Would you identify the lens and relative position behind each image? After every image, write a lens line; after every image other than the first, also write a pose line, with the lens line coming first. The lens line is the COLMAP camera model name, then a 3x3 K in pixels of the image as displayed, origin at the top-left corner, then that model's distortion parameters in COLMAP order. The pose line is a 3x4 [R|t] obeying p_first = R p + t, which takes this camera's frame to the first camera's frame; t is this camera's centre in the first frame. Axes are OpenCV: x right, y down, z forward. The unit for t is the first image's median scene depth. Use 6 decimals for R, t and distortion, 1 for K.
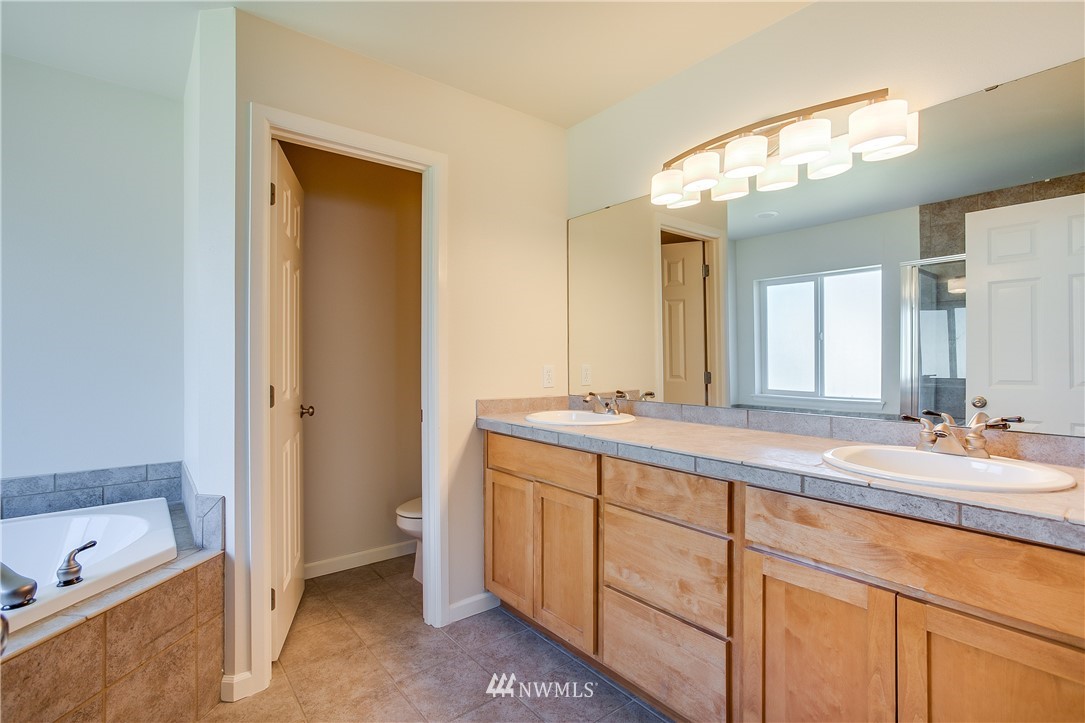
lens RADIAL K [[508.8, 0, 534.6], [0, 508.8, 357.6], [0, 0, 1]] dist [-0.017139, 0.000667]
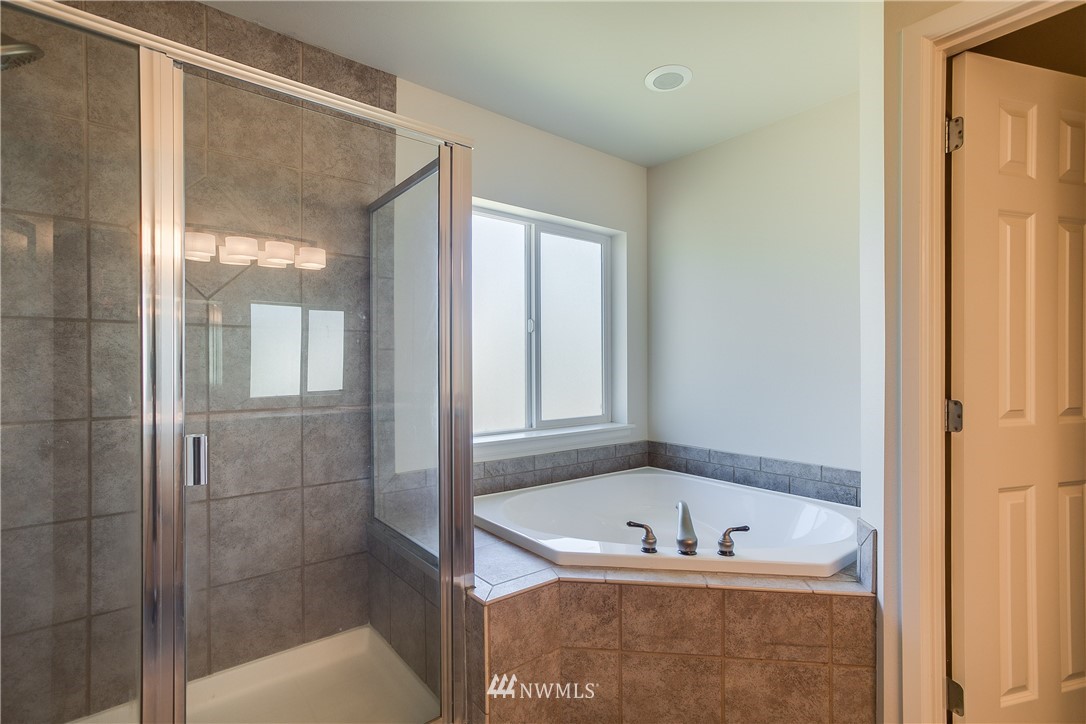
lens RADIAL K [[517.6, 0, 544.8], [0, 517.6, 362.6], [0, 0, 1]] dist [-0.058984, 0.028531]
pose [[-0.012707, 0.001421, -0.999918, 0.225472], [0.003202, 0.999994, 0.001381, -0.000615], [0.999914, -0.003184, -0.012712, 0.490572]]
